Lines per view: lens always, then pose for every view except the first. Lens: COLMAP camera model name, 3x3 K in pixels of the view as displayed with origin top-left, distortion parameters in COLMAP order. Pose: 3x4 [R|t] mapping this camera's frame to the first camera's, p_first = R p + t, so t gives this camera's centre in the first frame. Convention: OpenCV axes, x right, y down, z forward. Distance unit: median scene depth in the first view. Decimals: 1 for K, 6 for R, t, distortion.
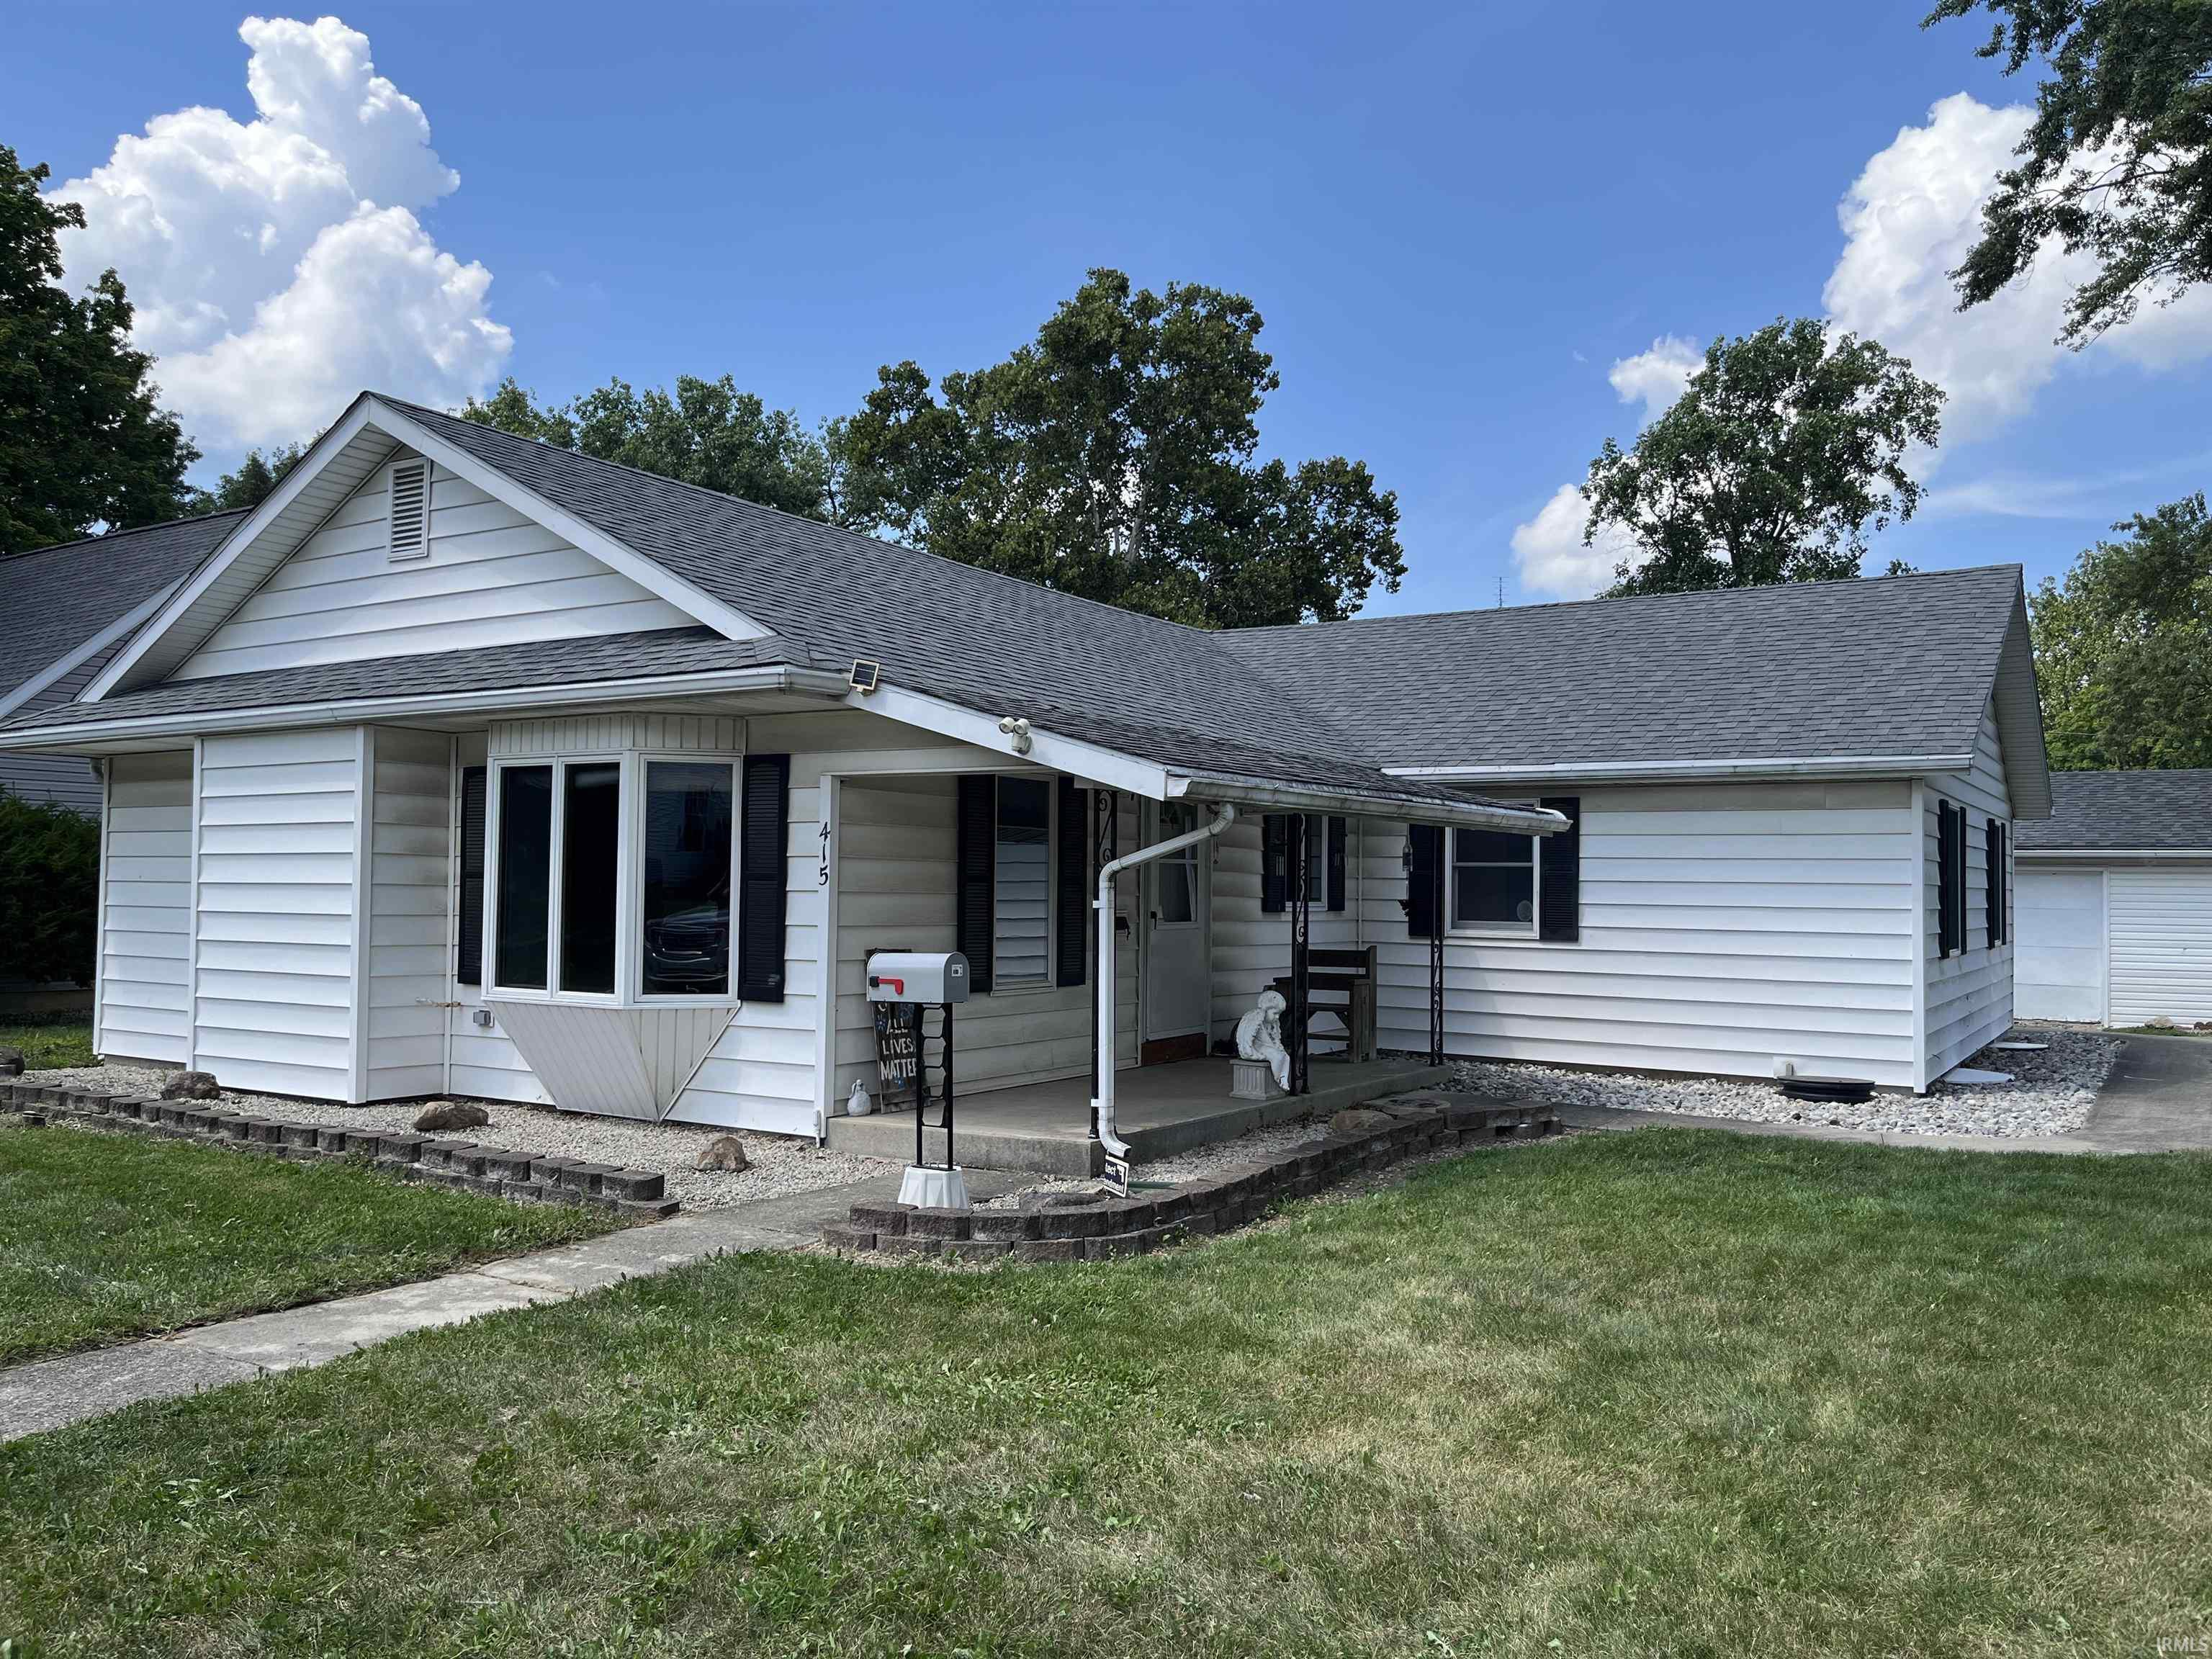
lens RADIAL K [[1713.4, 0, 1106.0], [0, 1713.4, 829.5], [0, 0, 1]] dist [0.016680, 0.002728]
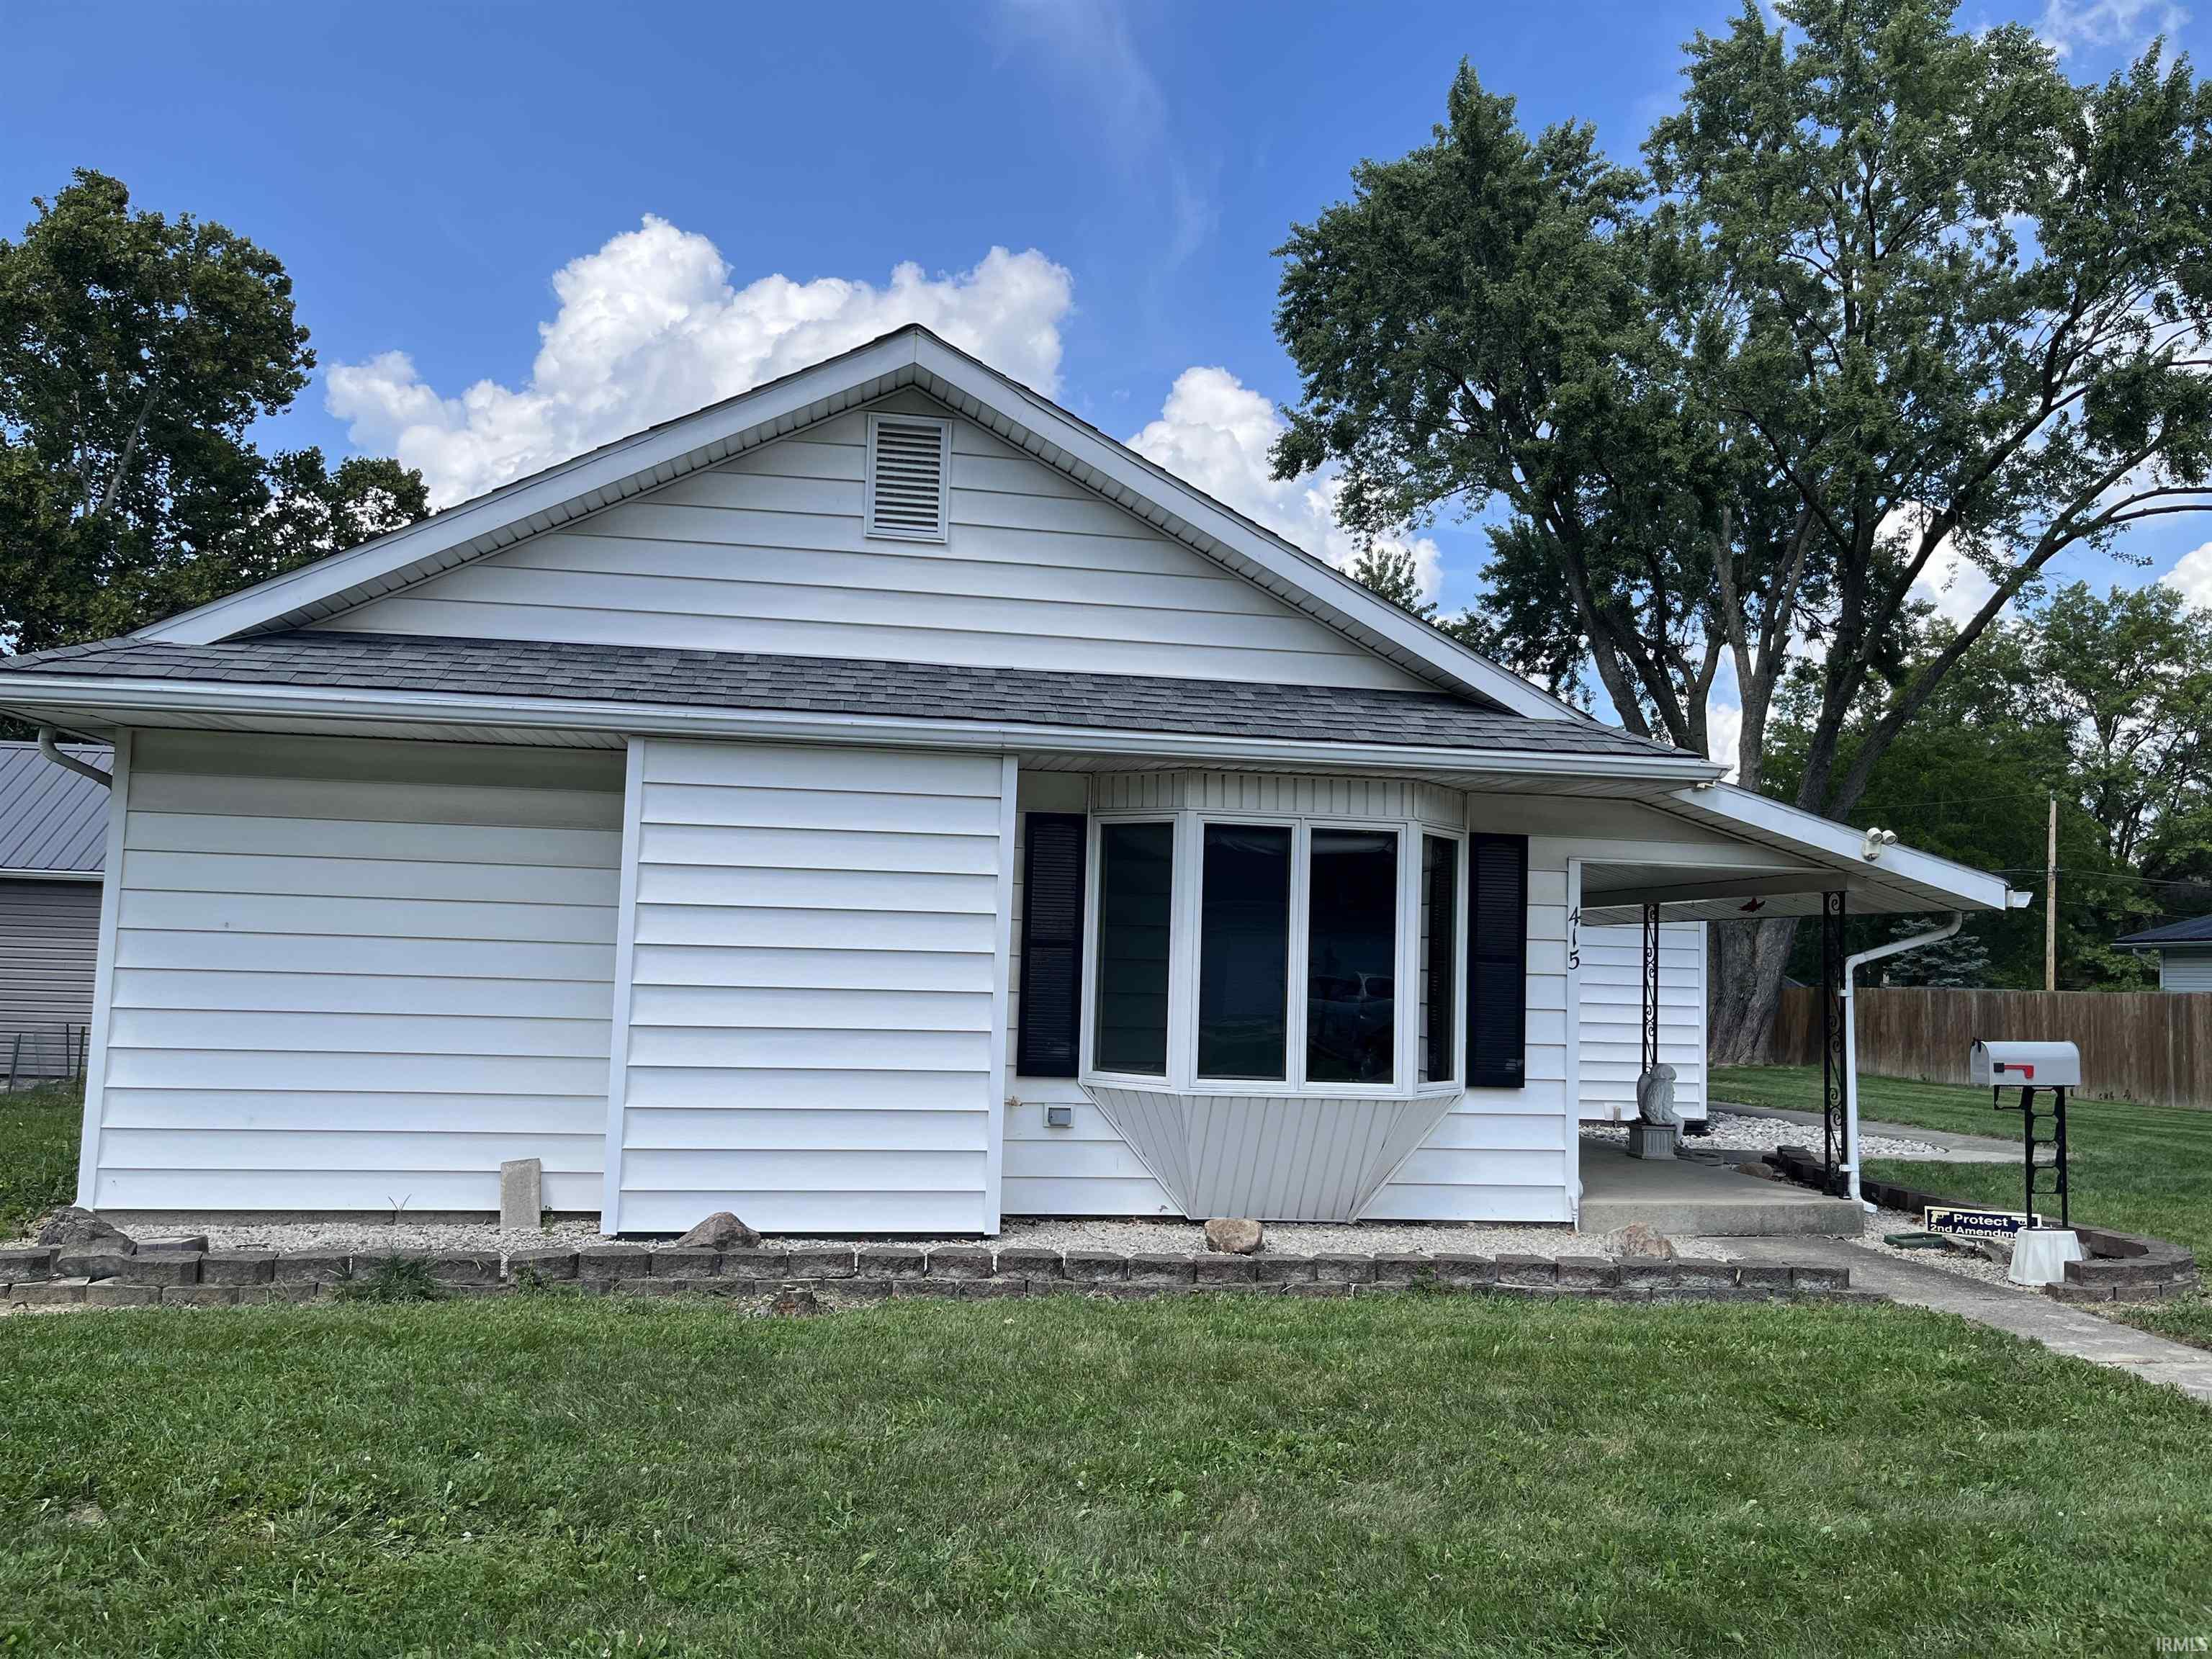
lens RADIAL K [[1713.4, 0, 1106.0], [0, 1713.4, 829.5], [0, 0, 1]] dist [0.016680, 0.002728]
pose [[0.753589, 0.064284, 0.654195, -0.840645], [-0.045812, 0.997923, -0.045288, 0.007043], [-0.655748, 0.004158, 0.754968, 0.338616]]
